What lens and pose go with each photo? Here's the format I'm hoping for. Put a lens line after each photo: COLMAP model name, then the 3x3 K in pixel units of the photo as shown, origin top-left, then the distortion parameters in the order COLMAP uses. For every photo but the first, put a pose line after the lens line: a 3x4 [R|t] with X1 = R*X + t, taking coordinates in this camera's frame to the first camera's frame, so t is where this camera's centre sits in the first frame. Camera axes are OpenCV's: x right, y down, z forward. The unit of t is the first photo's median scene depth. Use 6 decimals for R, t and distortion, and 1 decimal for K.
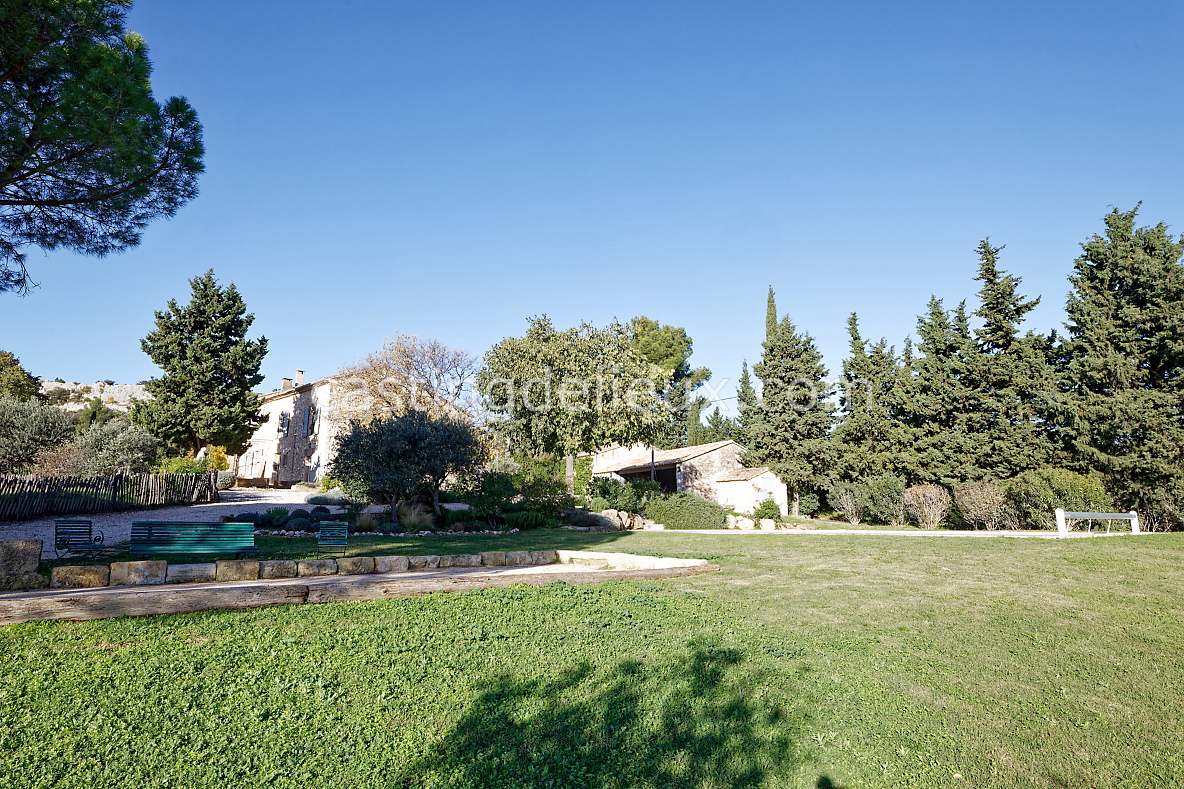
lens RADIAL K [[668.7, 0, 589.0], [0, 668.7, 384.5], [0, 0, 1]] dist [0.000556, 0.000749]
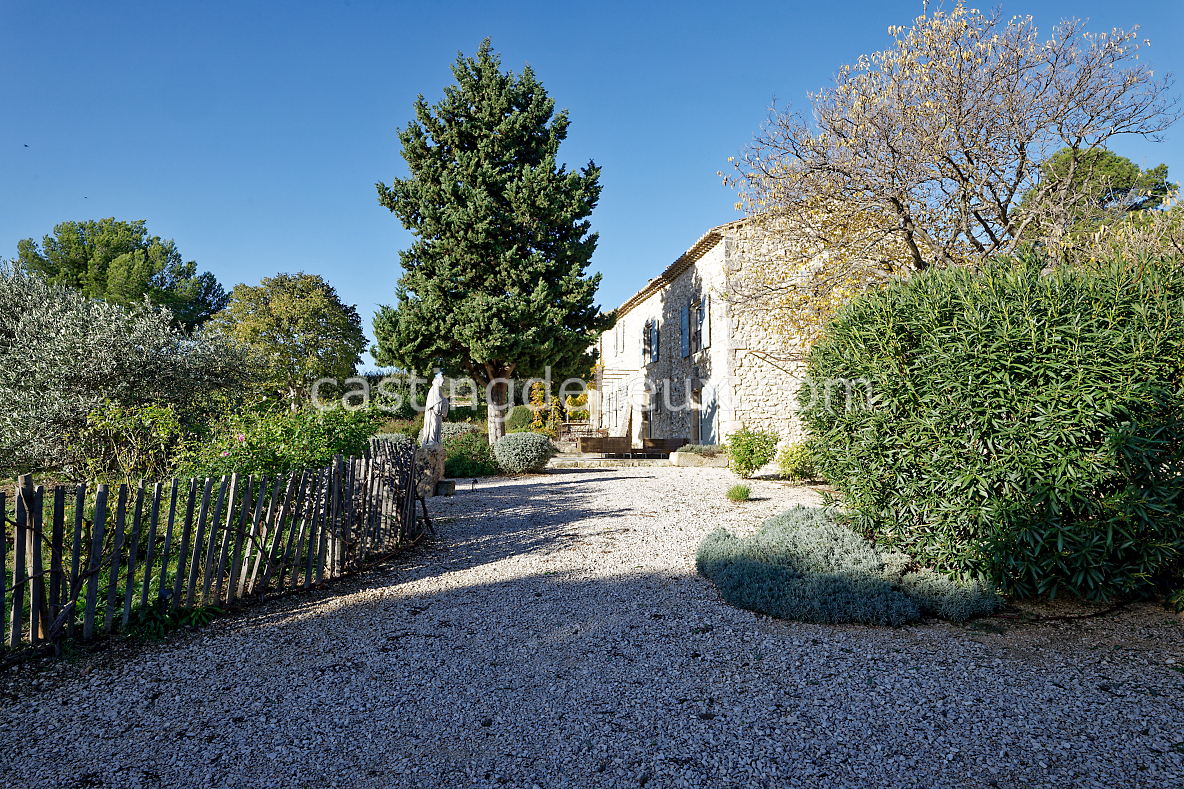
lens RADIAL K [[668.7, 0, 589.4], [0, 668.7, 393.5], [0, 0, 1]] dist [0.000556, 0.000749]
pose [[0.849828, -0.048164, -0.524854, -0.235258], [0.102655, 0.991871, 0.075197, 0.065486], [0.516966, -0.117783, 0.847864, 0.559952]]
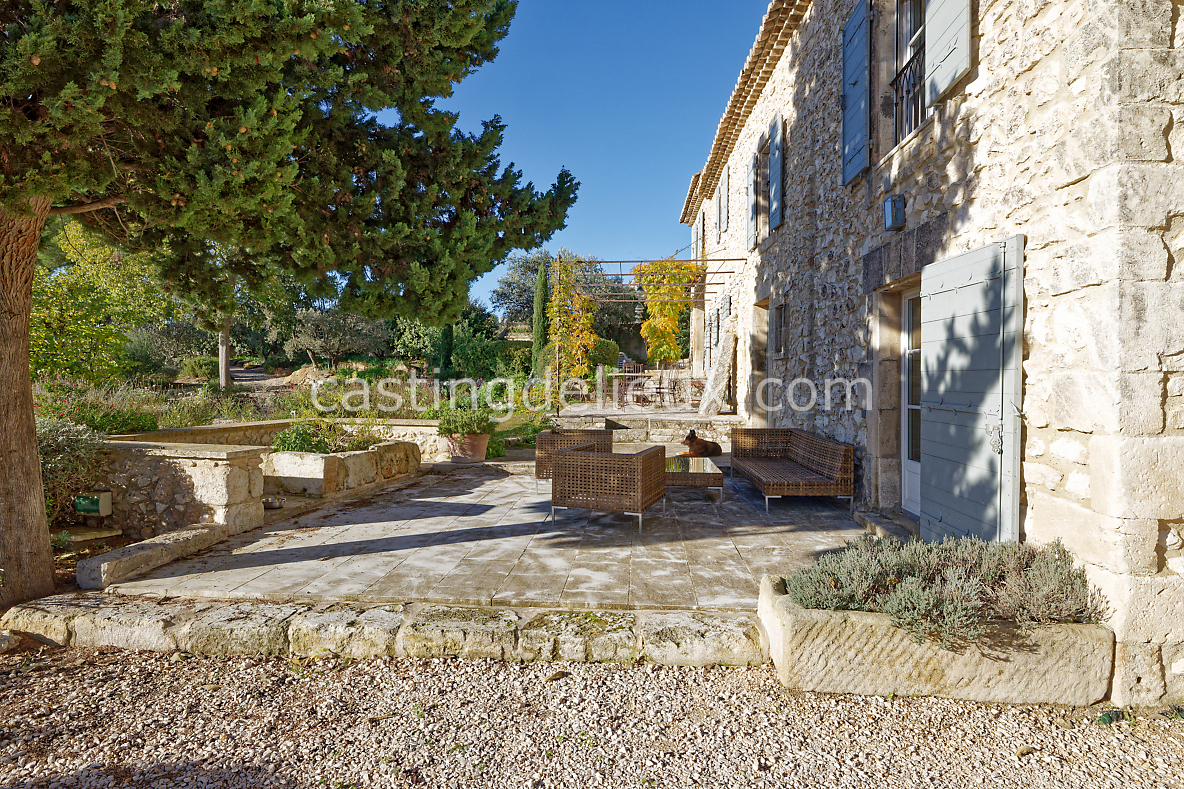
lens RADIAL K [[636.8, 0, 593.1], [0, 636.8, 389.7], [0, 0, 1]] dist [0.005534, 0.000613]
pose [[0.689611, 0.005521, -0.724159, -0.390388], [0.147378, 0.977975, 0.147802, 0.105361], [0.709025, -0.208651, 0.673608, 0.918820]]
